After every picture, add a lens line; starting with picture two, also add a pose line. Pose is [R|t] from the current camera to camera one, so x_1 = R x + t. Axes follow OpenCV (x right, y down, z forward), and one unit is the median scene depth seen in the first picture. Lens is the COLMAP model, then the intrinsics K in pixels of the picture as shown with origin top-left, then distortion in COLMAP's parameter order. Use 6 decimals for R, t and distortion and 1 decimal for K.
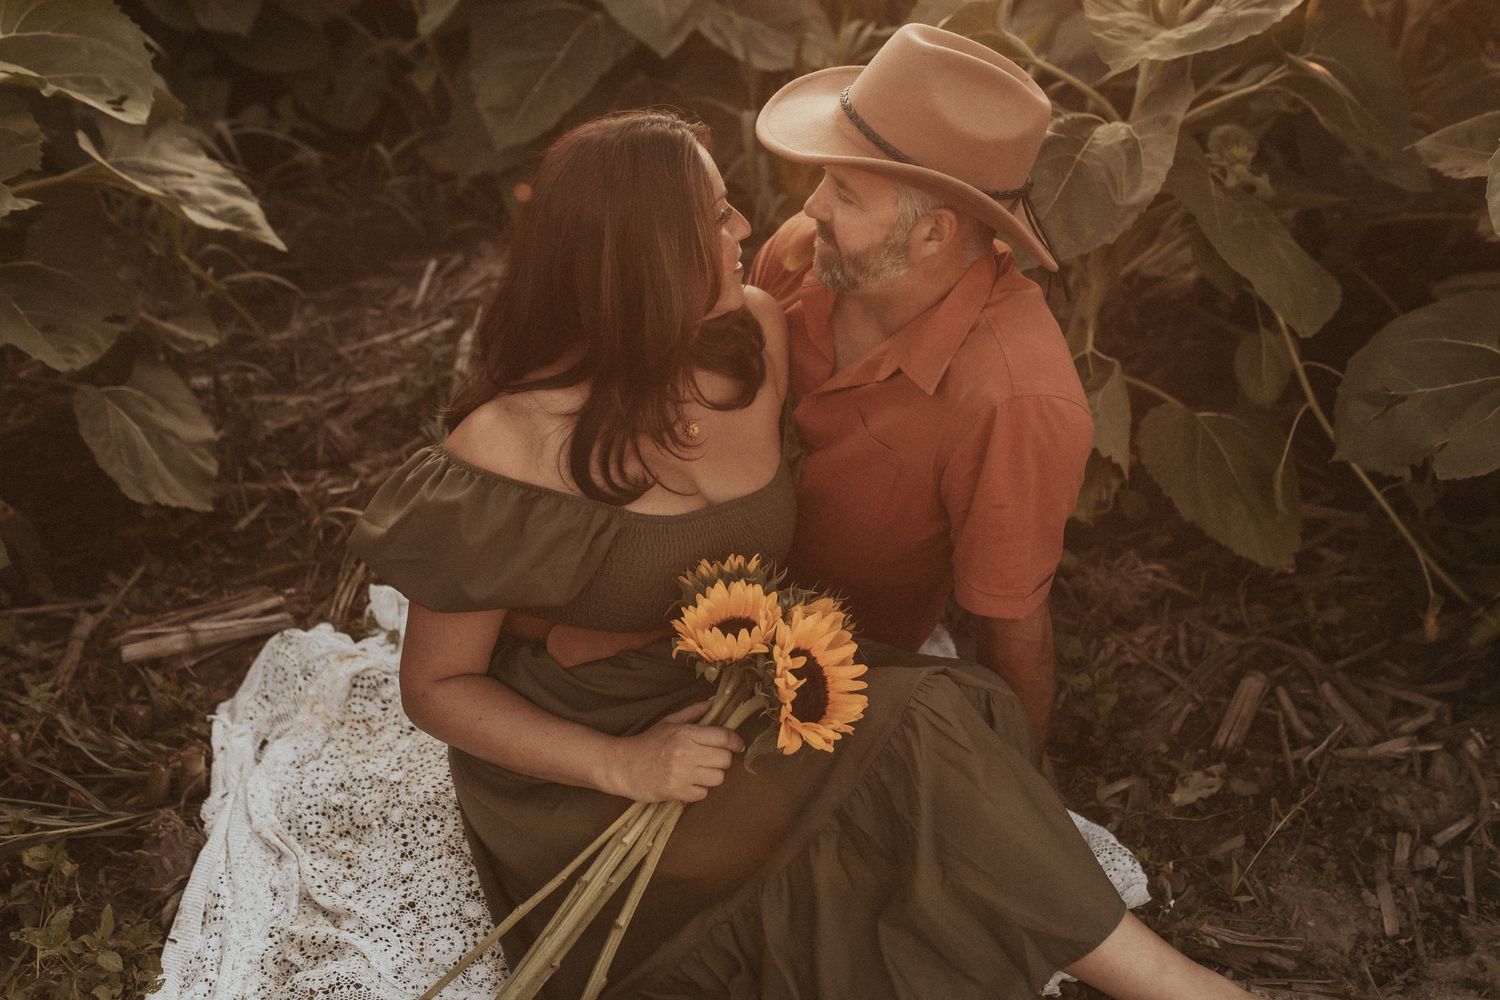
lens RADIAL K [[1342.3, 0, 750.6], [0, 1342.3, 461.8], [0, 0, 1]] dist [0.001493, -0.003150]
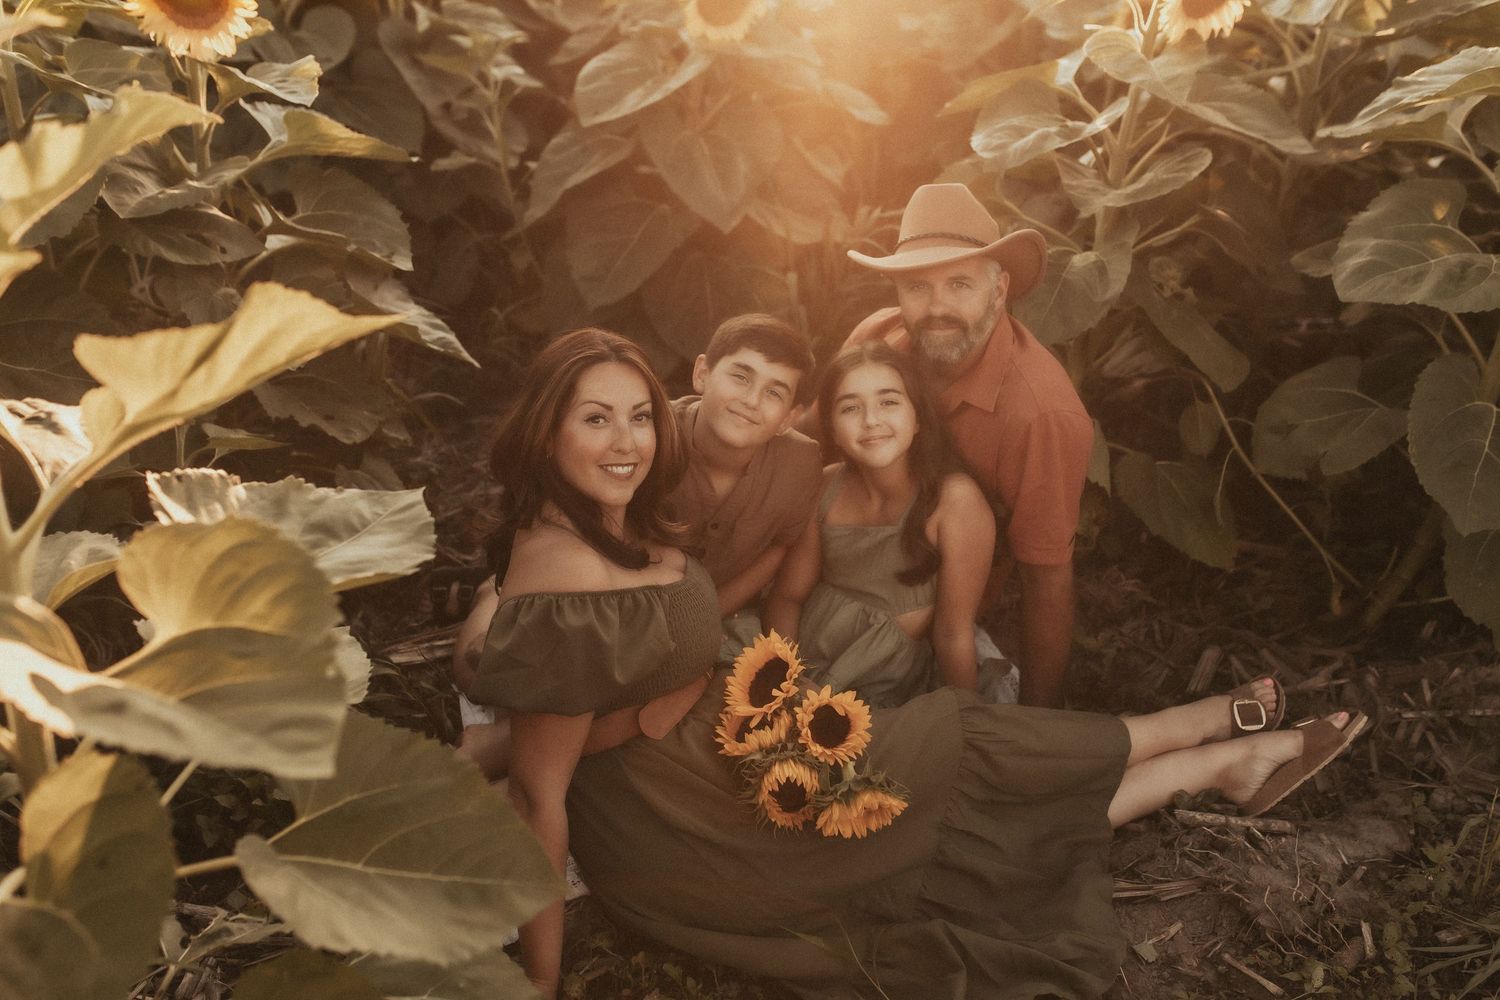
lens RADIAL K [[1343.3, 0, 731.7], [0, 1343.3, 481.6], [0, 0, 1]] dist [-0.002055, 0.004648]
pose [[0.999031, -0.029508, 0.032644, -0.154747], [0.033812, 0.989530, -0.140309, 0.171627], [-0.028162, 0.141277, 0.989570, -0.366612]]
